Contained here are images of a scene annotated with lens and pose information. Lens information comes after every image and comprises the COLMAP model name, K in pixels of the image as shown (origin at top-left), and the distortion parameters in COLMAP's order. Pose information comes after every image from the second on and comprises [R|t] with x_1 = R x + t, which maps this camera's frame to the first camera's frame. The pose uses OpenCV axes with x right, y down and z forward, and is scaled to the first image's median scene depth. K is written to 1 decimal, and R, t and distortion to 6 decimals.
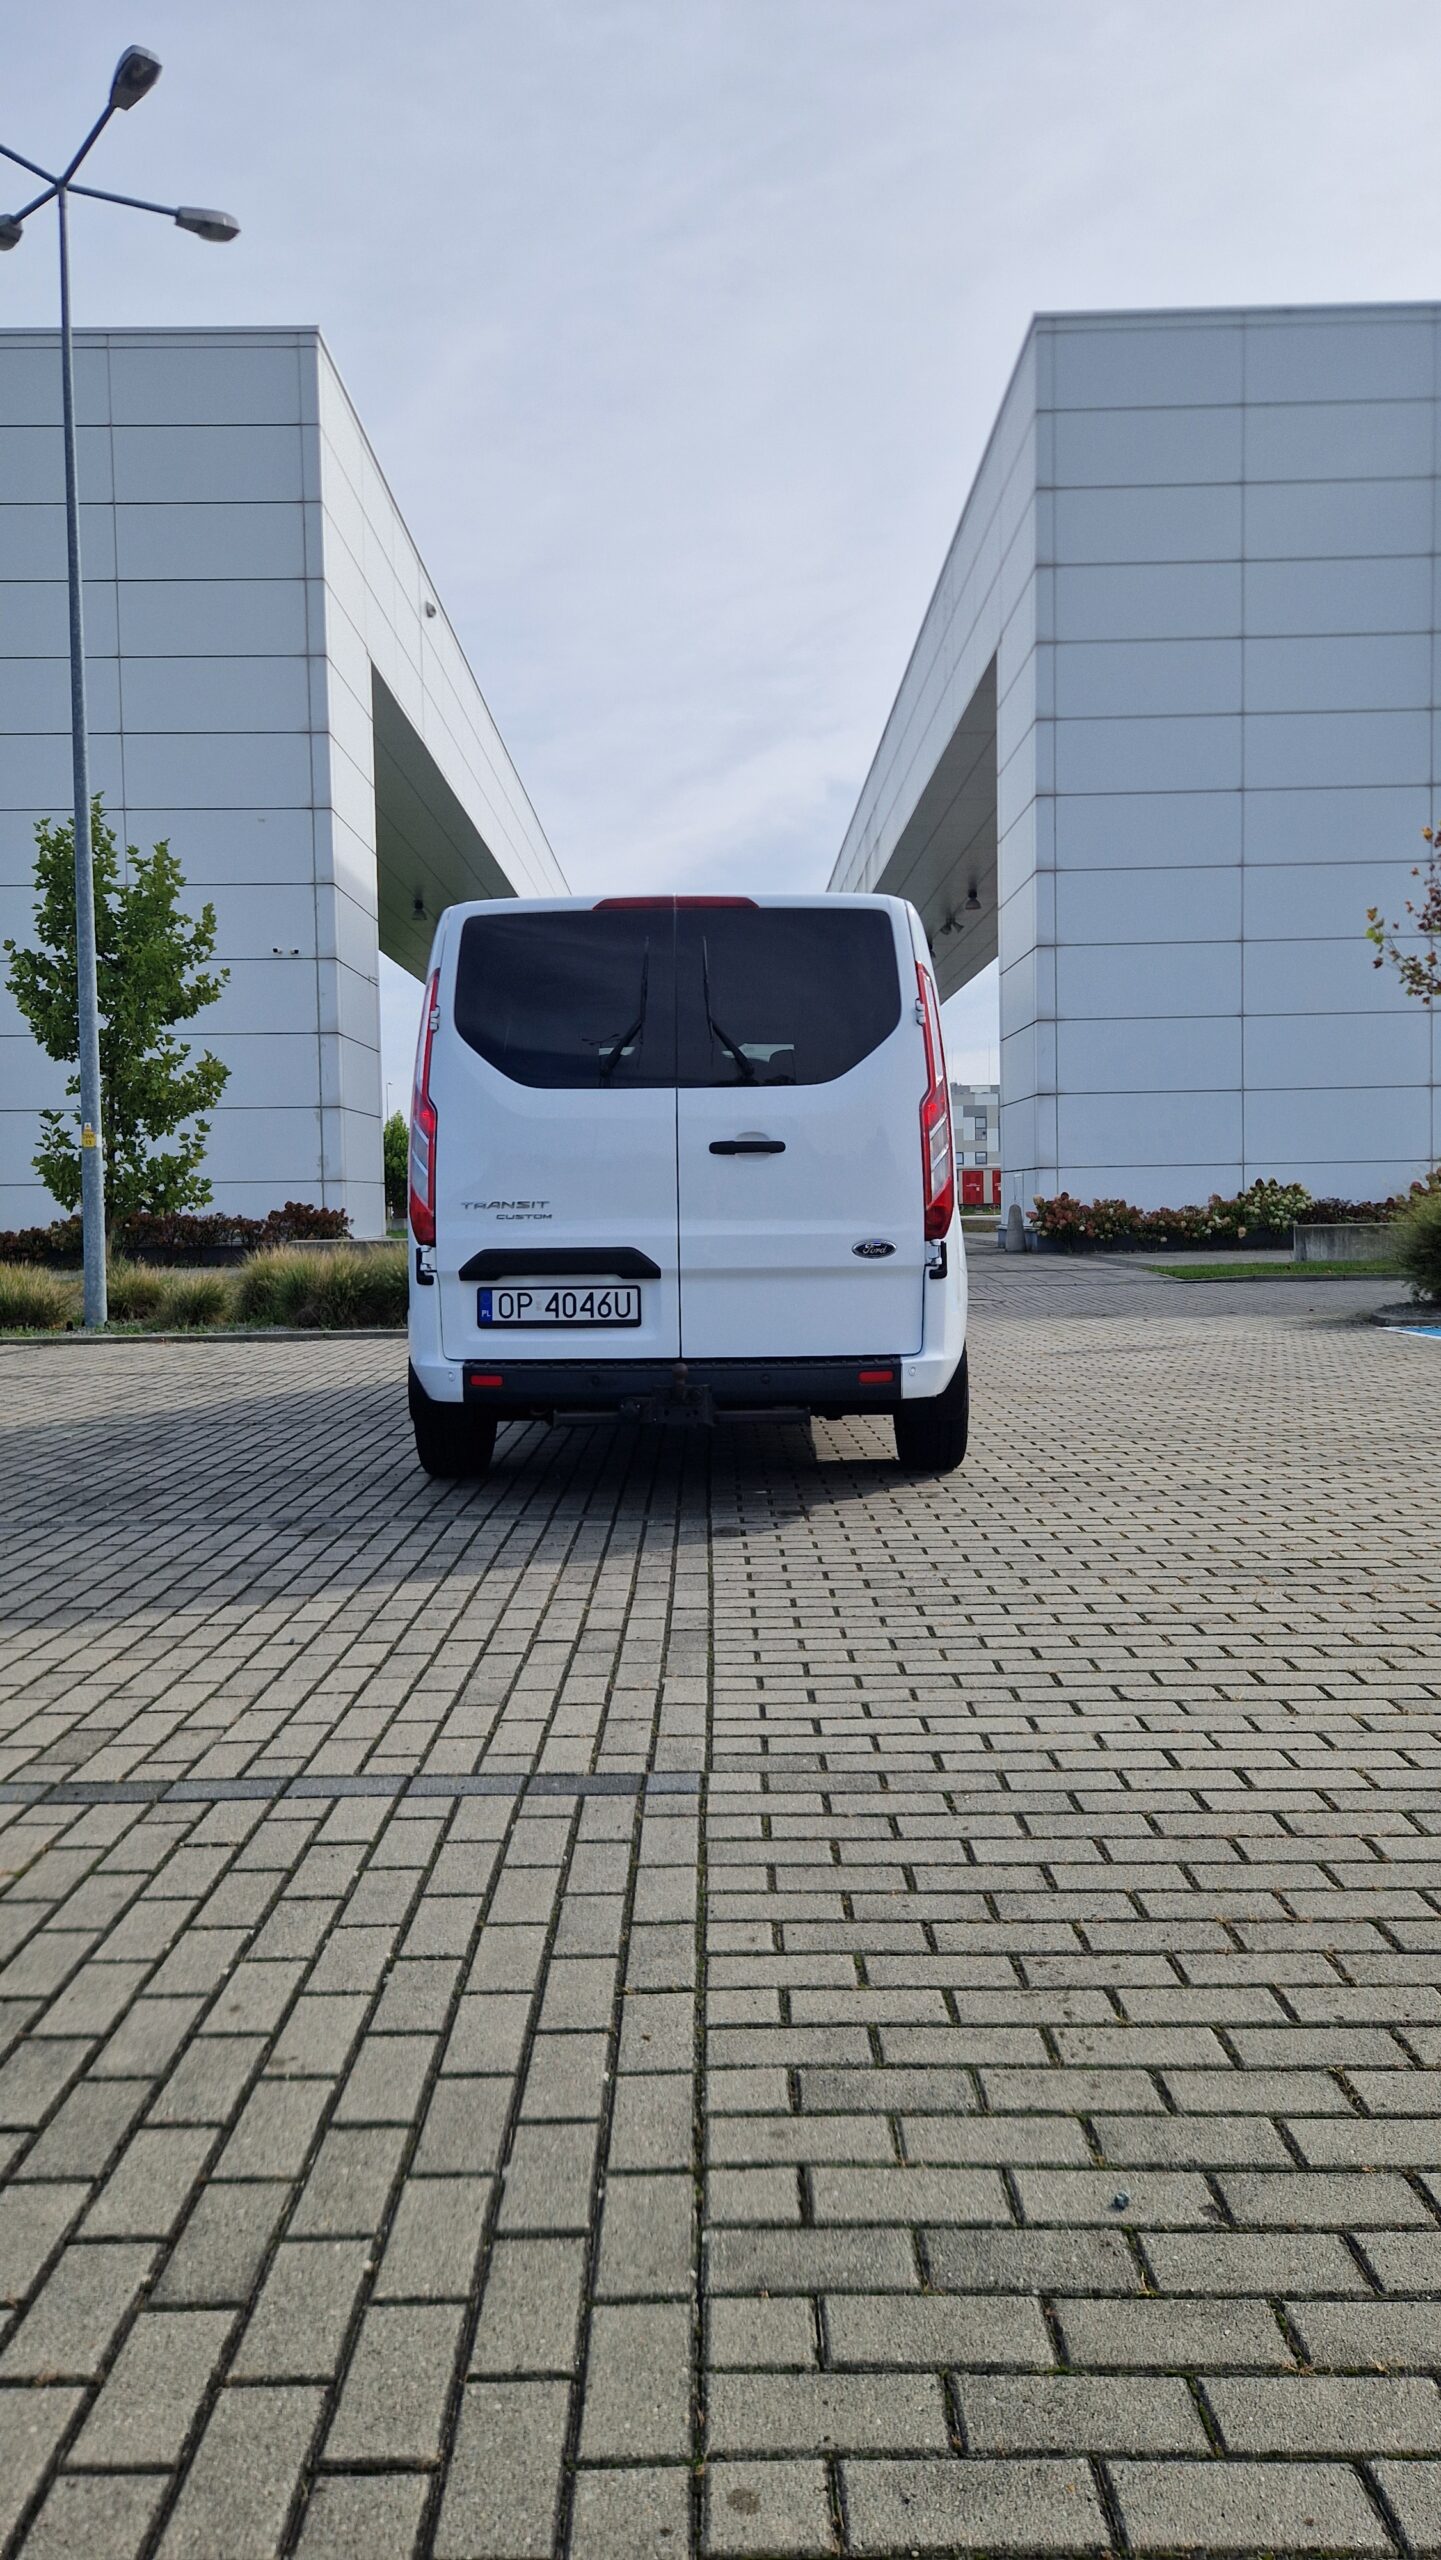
lens RADIAL K [[1723.5, 0, 715.8], [0, 1723.5, 1260.1], [0, 0, 1]] dist [0.073183, -0.071298]
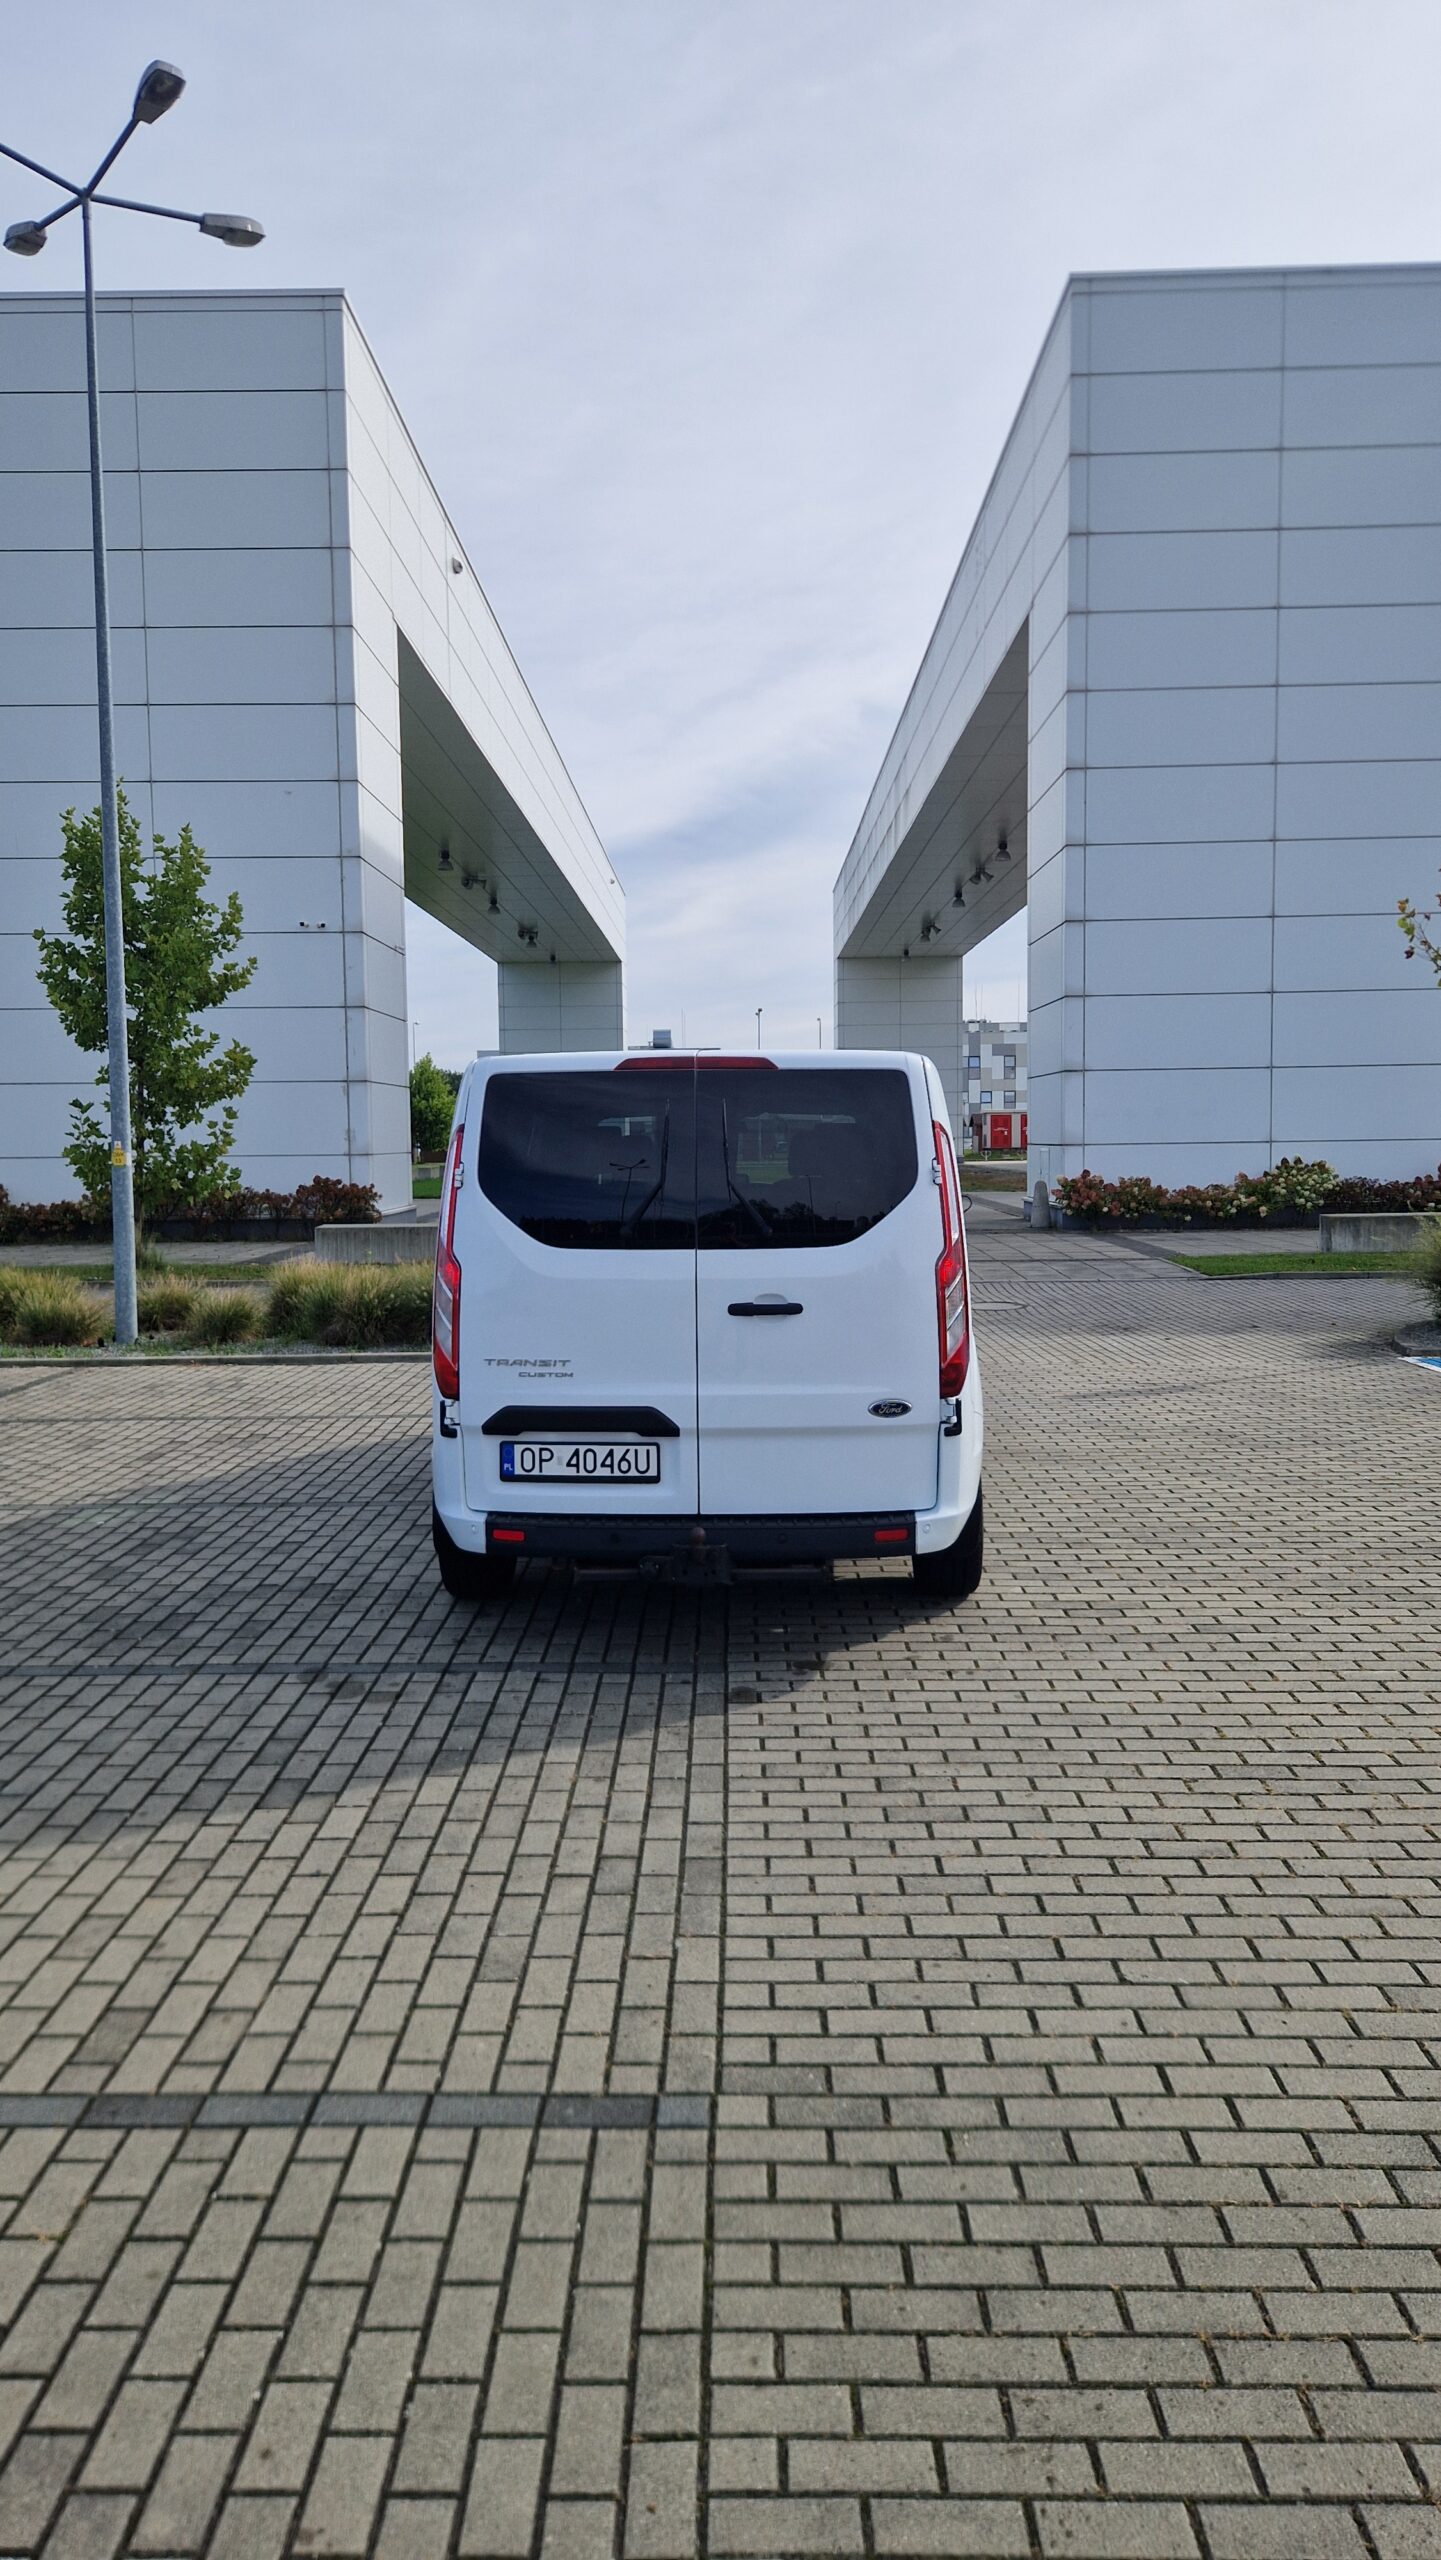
lens RADIAL K [[1723.5, 0, 721.4], [0, 1723.5, 1245.6], [0, 0, 1]] dist [0.073183, -0.071298]
pose [[0.999914, 0.005064, -0.012126, 0.001843], [-0.004663, 0.999448, 0.032881, -0.056348], [0.012286, -0.032822, 0.999386, -0.006305]]
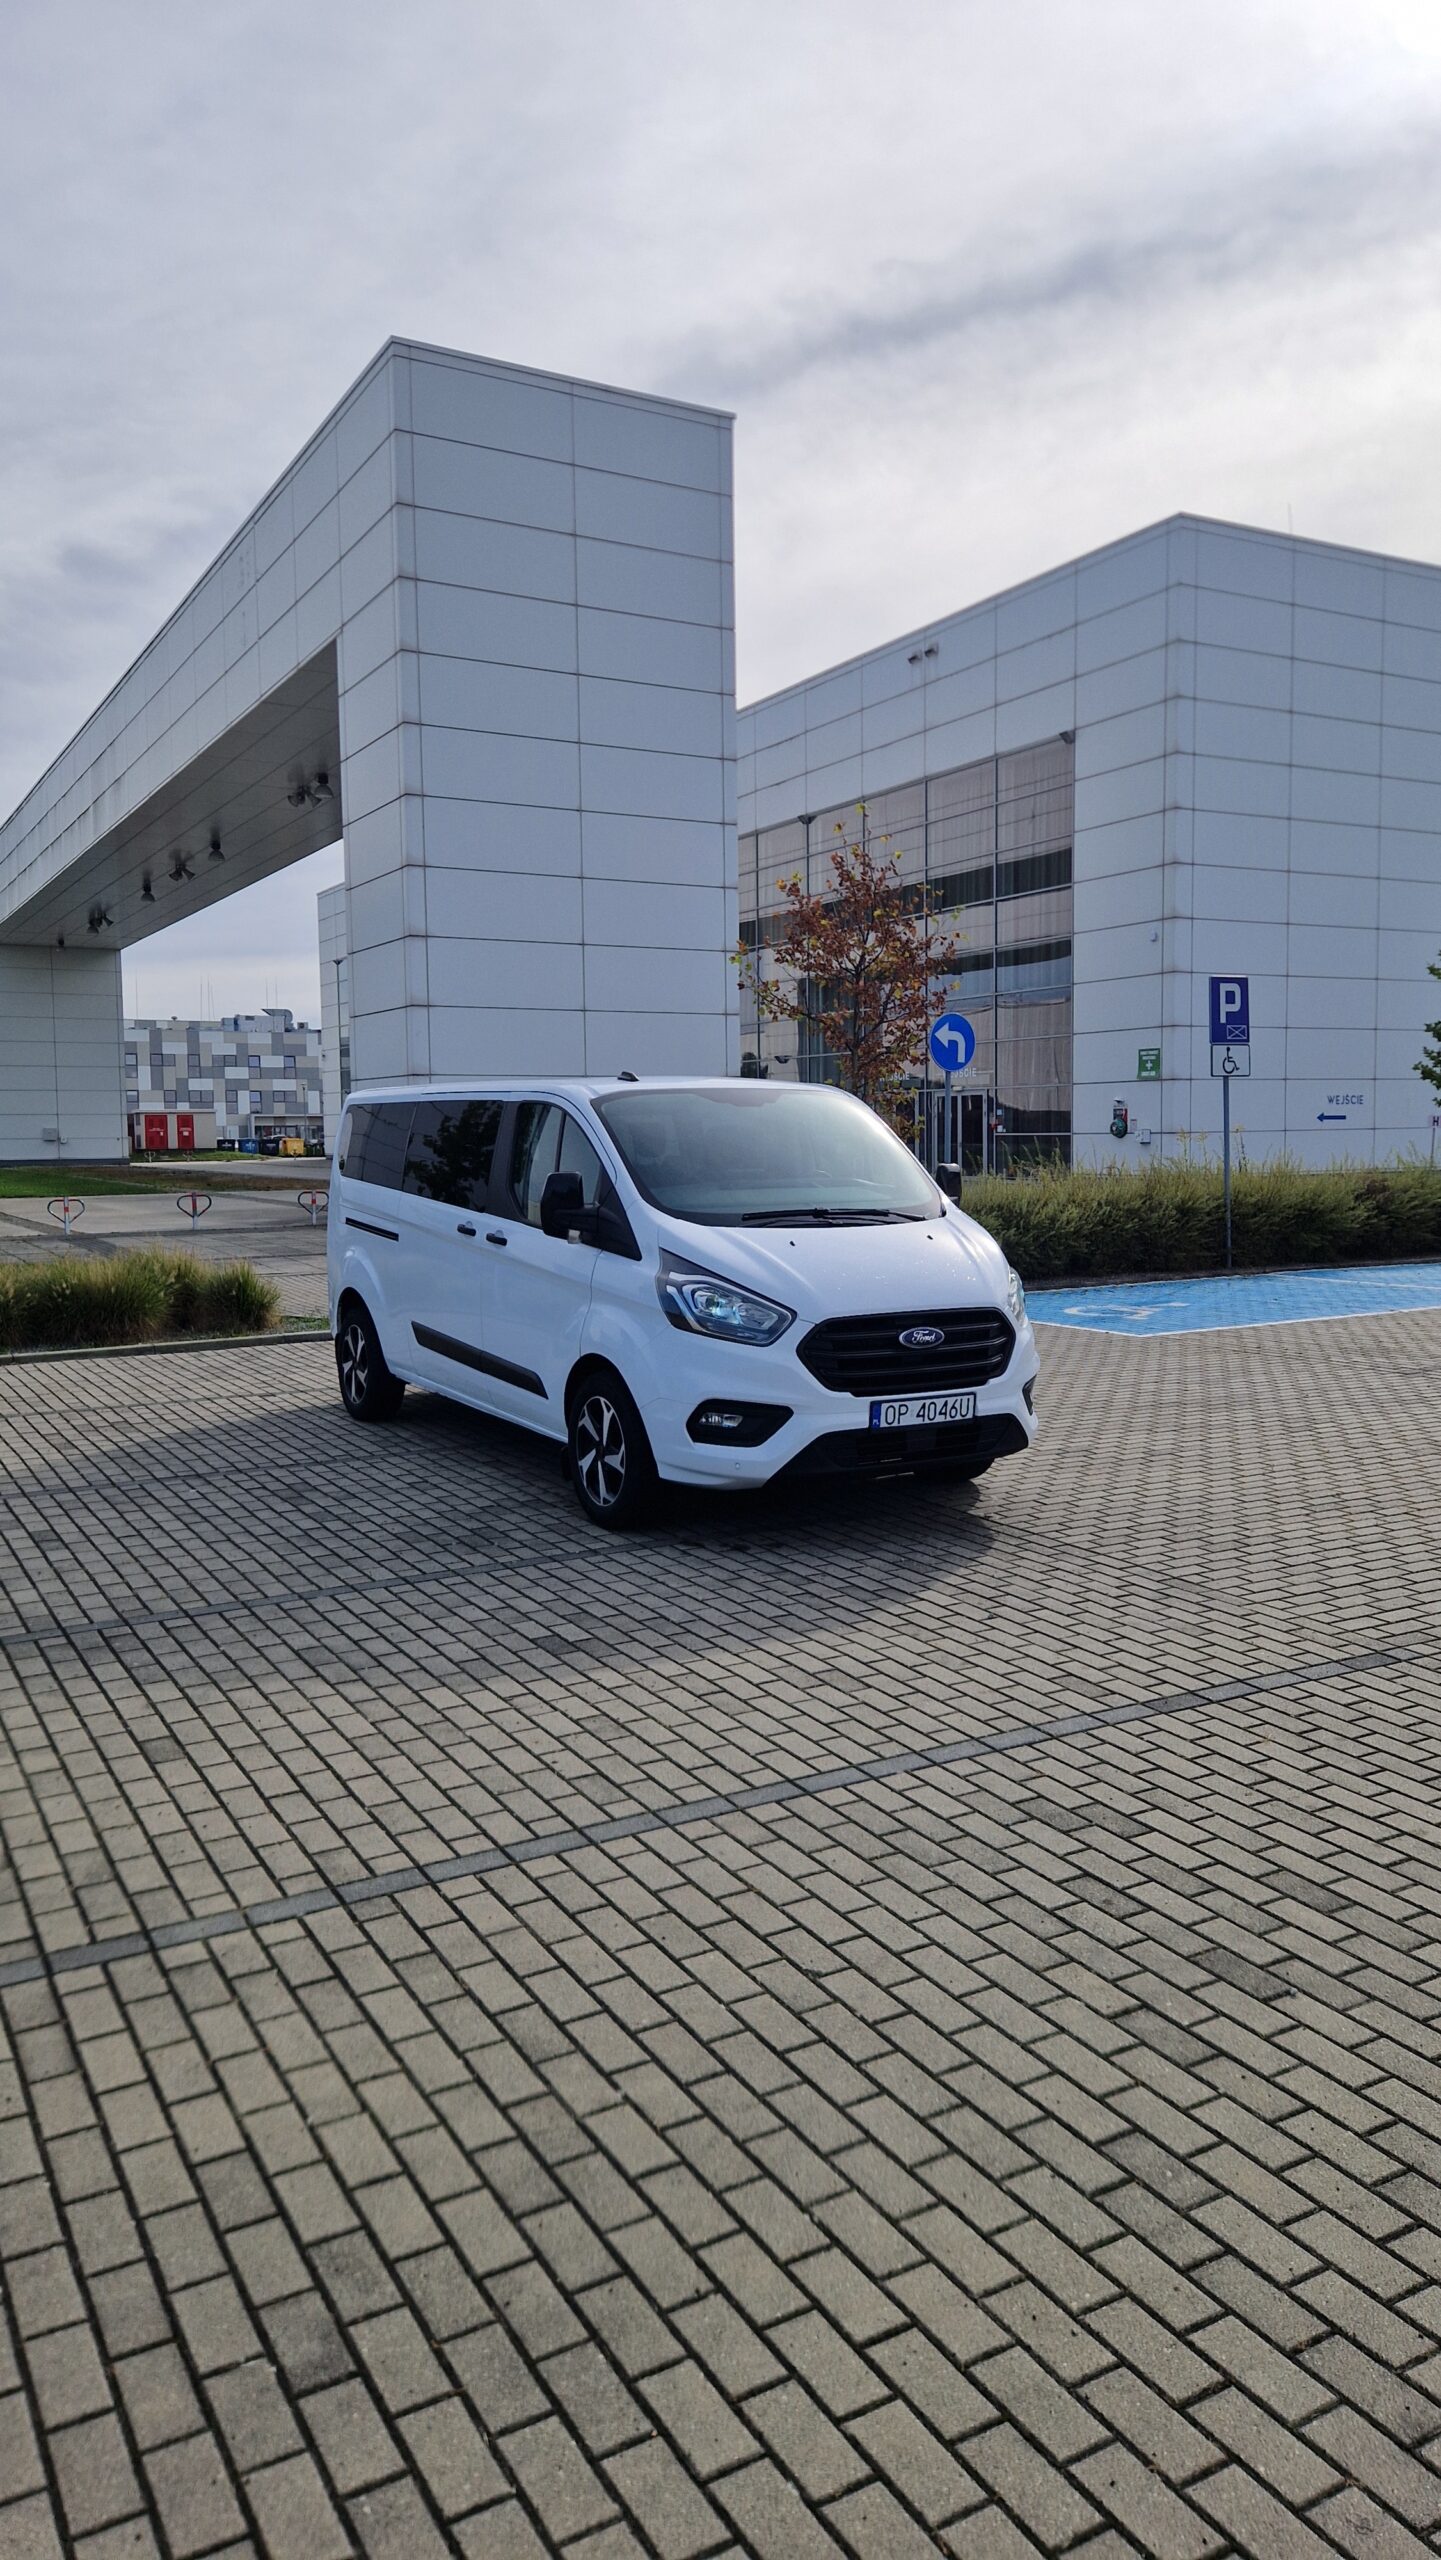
lens RADIAL K [[1723.5, 0, 736.9], [0, 1723.5, 1228.1], [0, 0, 1]] dist [0.073183, -0.071298]
pose [[0.868674, -0.022441, 0.494875, -0.357037], [0.012348, 0.999644, 0.023655, -0.048902], [-0.495230, -0.014438, 0.868642, -0.064885]]
